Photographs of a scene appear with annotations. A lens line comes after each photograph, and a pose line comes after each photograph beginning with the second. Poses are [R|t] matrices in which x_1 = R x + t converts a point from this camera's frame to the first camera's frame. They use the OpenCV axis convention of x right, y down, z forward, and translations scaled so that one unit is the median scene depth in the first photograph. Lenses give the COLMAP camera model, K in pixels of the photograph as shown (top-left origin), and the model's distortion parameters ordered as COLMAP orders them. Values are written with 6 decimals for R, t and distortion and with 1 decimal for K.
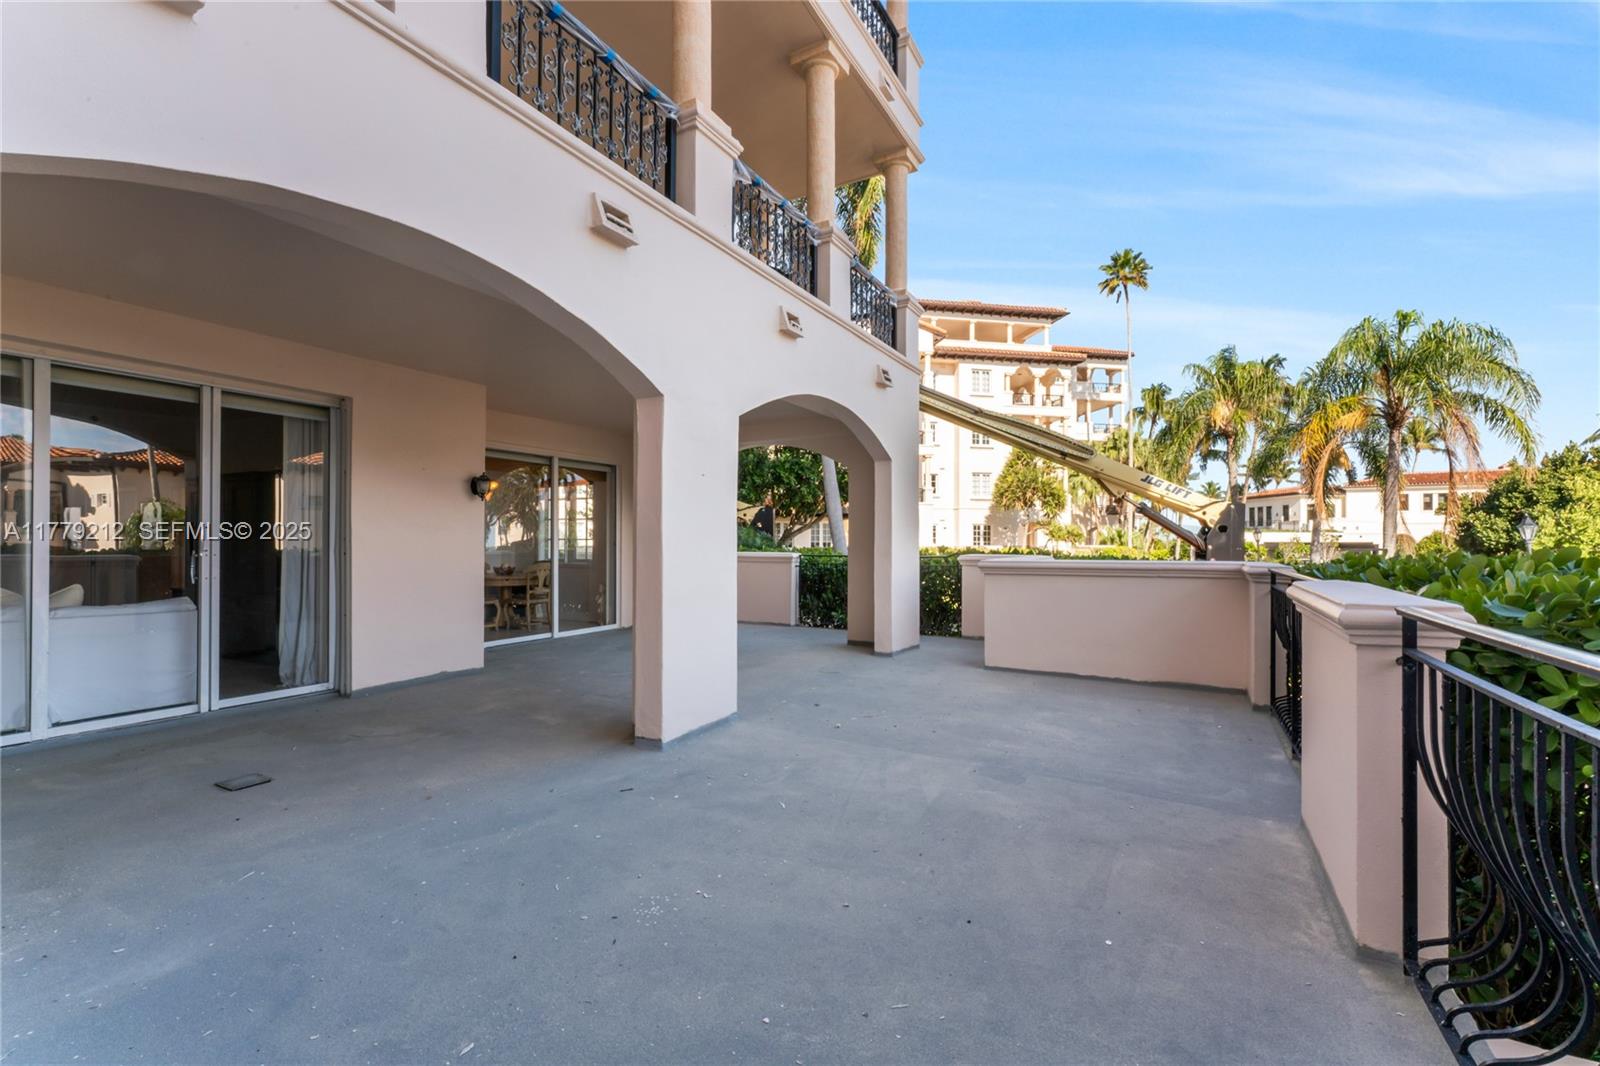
lens RADIAL K [[674.5, 0, 802.4], [0, 674.5, 533.9], [0, 0, 1]] dist [-0.002052, 0.001255]
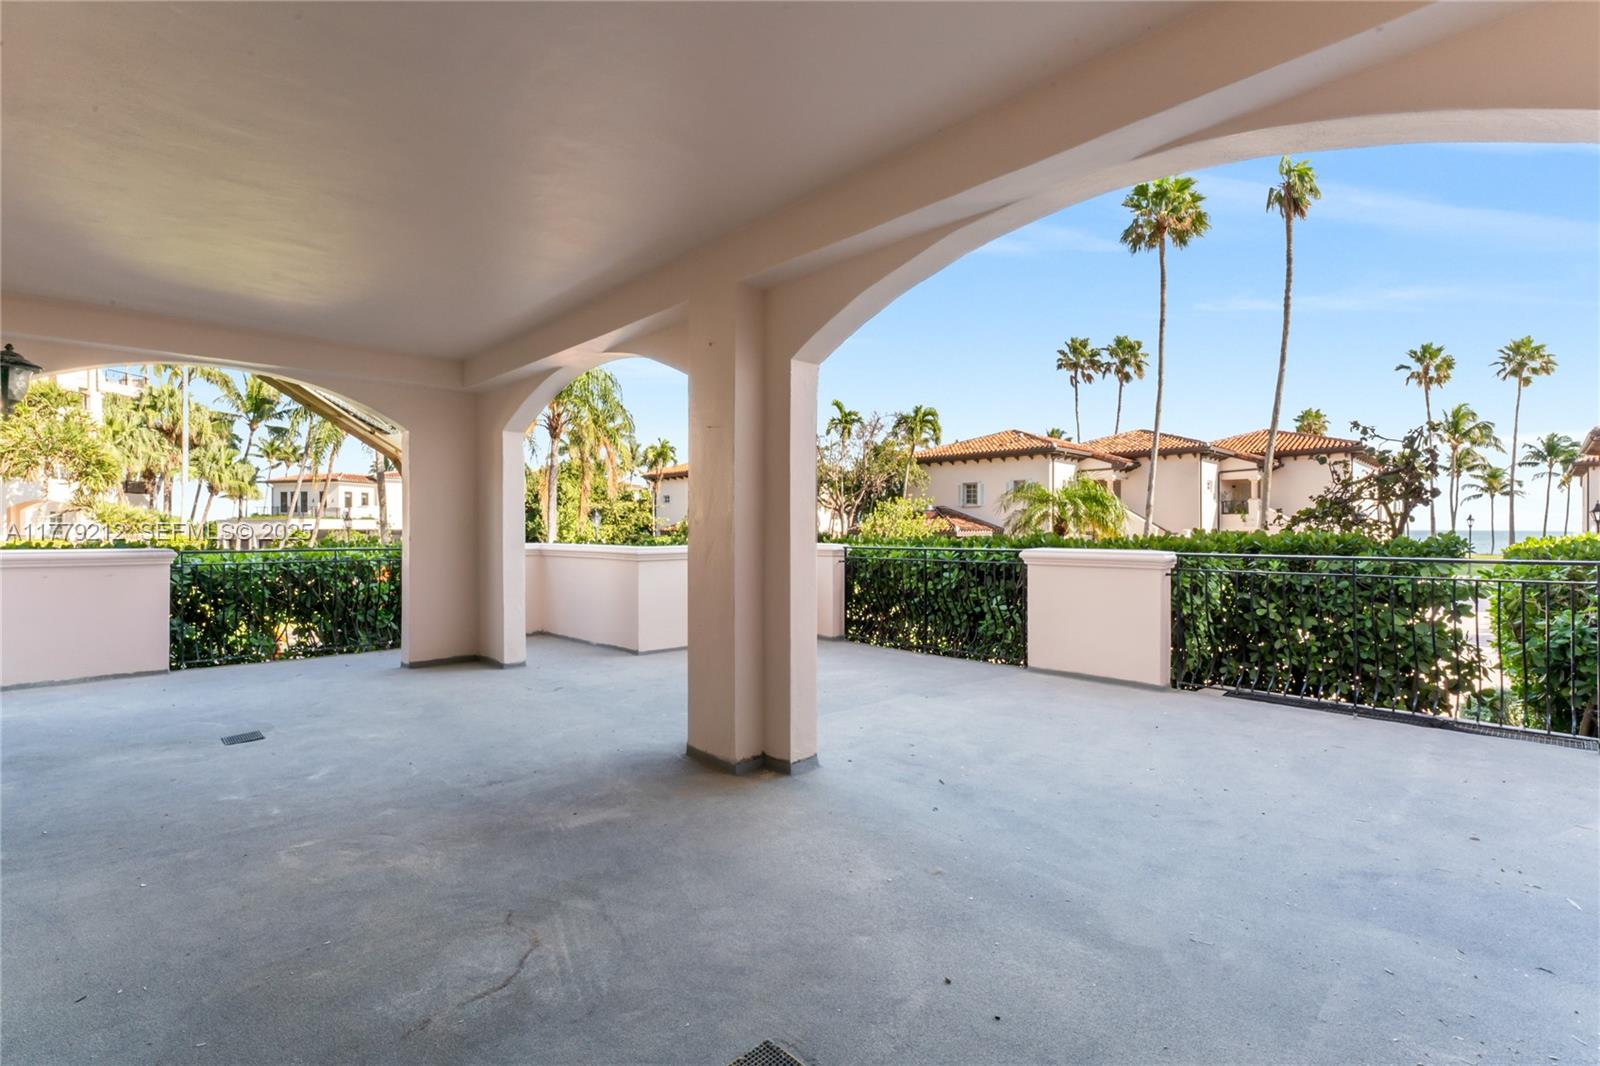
lens RADIAL K [[735.8, 0, 763.6], [0, 735.8, 532.3], [0, 0, 1]] dist [0.004053, 0.000602]
pose [[0.317318, -0.003925, 0.948311, -0.732369], [-0.012508, 0.999887, 0.008324, 0.005171], [-0.948237, -0.014503, 0.317233, 0.489038]]
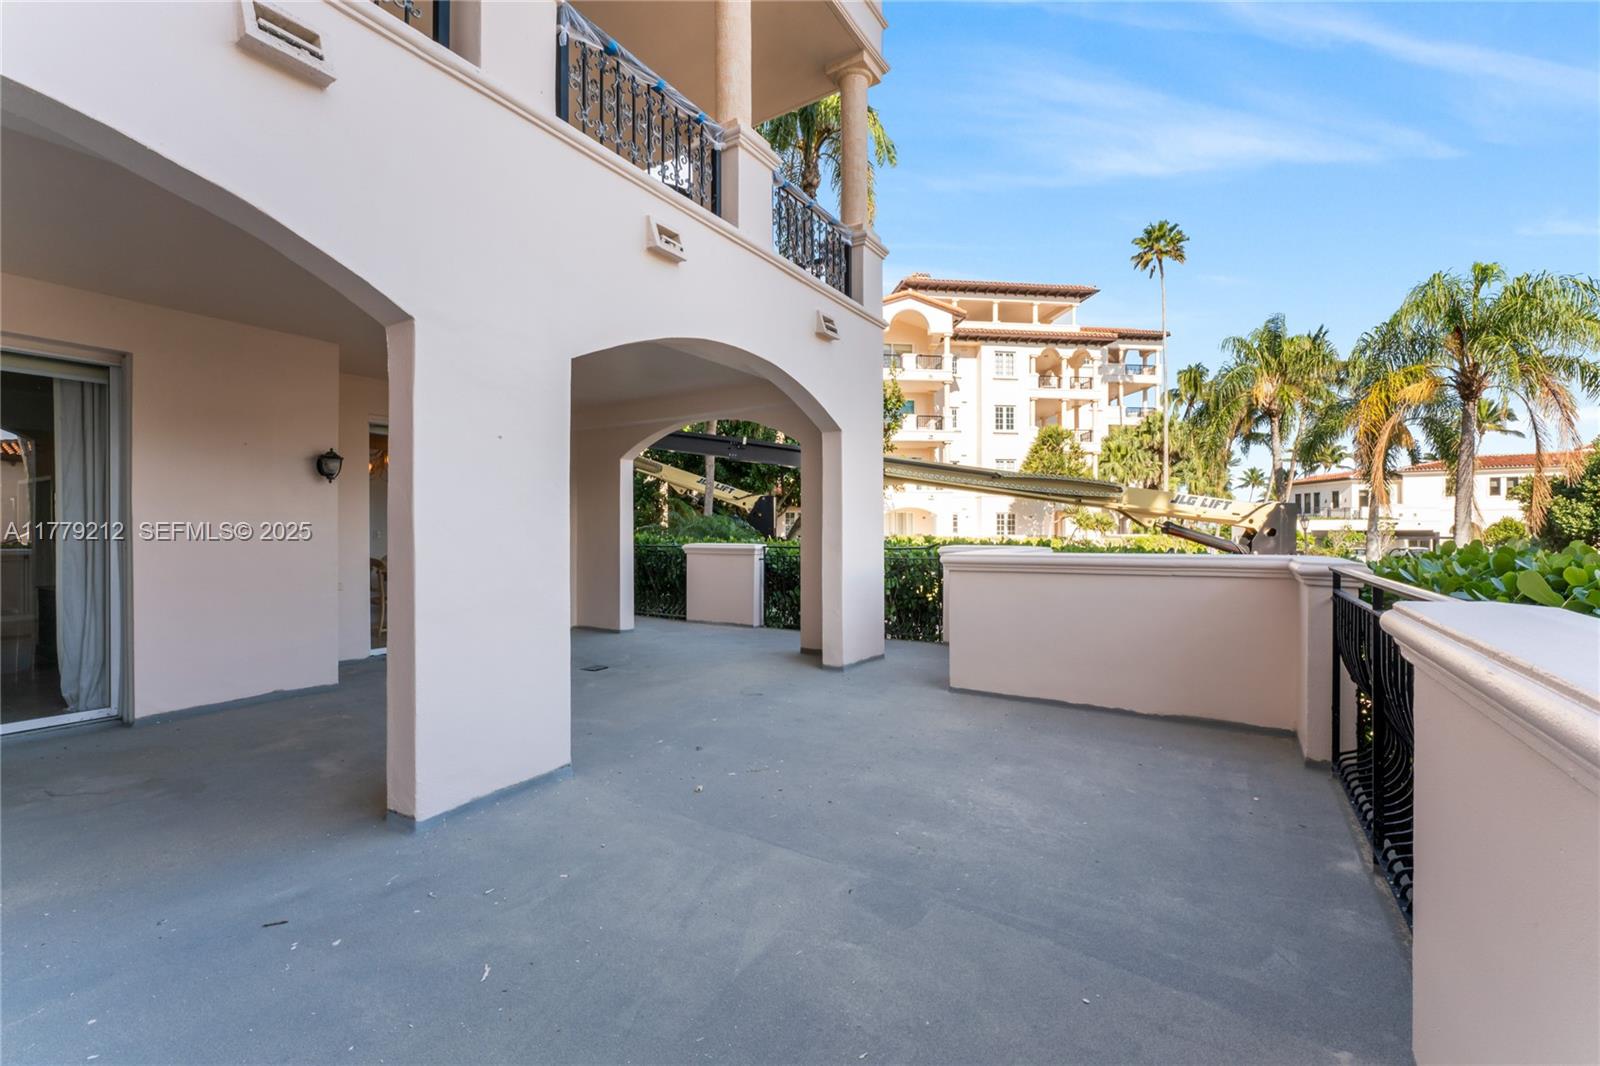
lens RADIAL K [[674.5, 0, 788.4], [0, 674.5, 530.0], [0, 0, 1]] dist [-0.002052, 0.001255]
pose [[0.998217, -0.004294, -0.059536, 0.139027], [0.004812, 0.999952, 0.008557, 0.004067], [0.059496, -0.008828, 0.998190, 0.216028]]
